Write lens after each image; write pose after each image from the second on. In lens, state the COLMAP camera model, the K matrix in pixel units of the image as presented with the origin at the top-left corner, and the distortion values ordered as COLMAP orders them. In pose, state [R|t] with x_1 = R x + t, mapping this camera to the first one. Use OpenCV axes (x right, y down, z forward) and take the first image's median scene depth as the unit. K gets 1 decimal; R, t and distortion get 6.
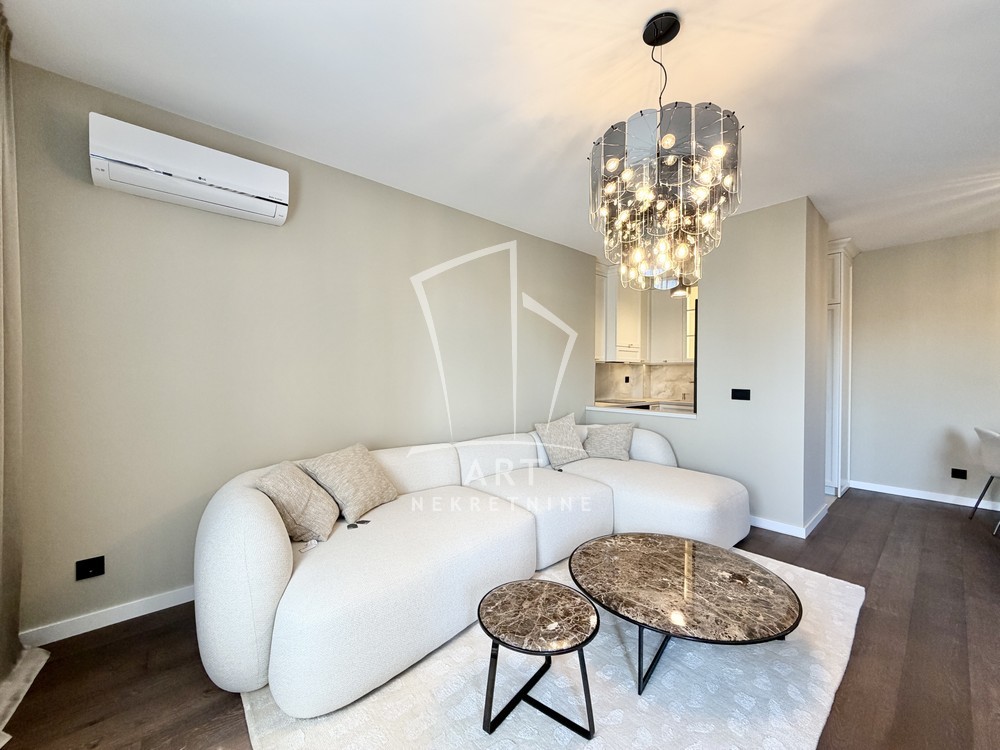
lens RADIAL K [[396.8, 0, 495.7], [0, 396.8, 373.6], [0, 0, 1]] dist [-0.003334, -0.000396]
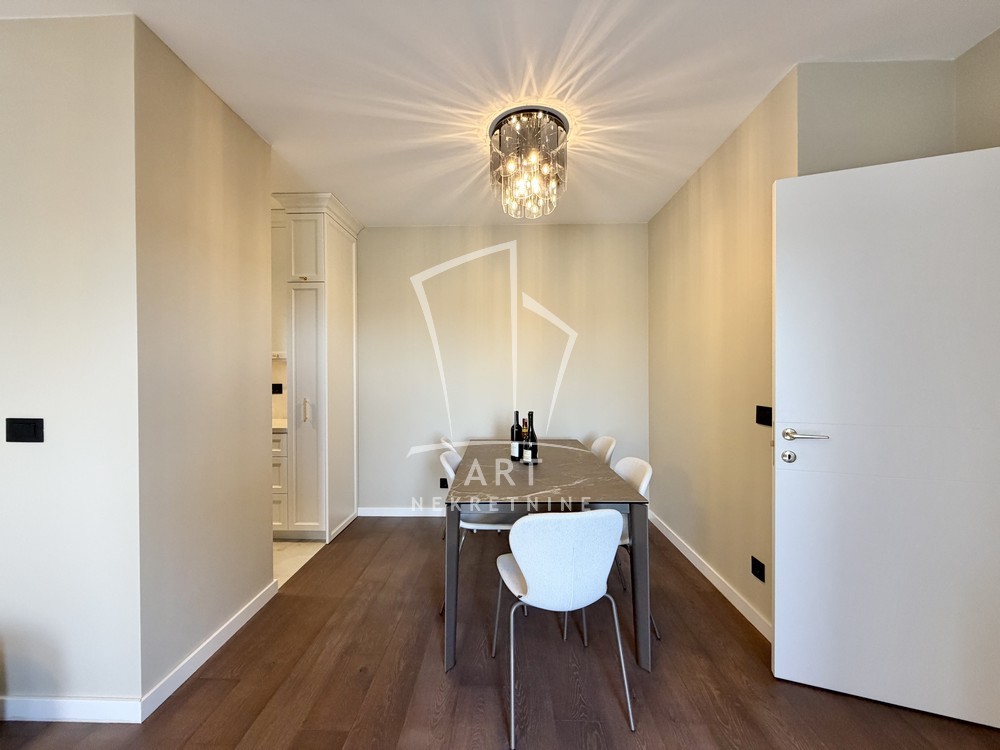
lens RADIAL K [[396.8, 0, 495.7], [0, 396.8, 373.6], [0, 0, 1]] dist [-0.003334, -0.000396]
pose [[0.676015, -0.014352, 0.736748, 0.544238], [0.016996, 0.999848, 0.003882, -0.002393], [-0.736691, 0.009898, 0.676157, 0.268138]]
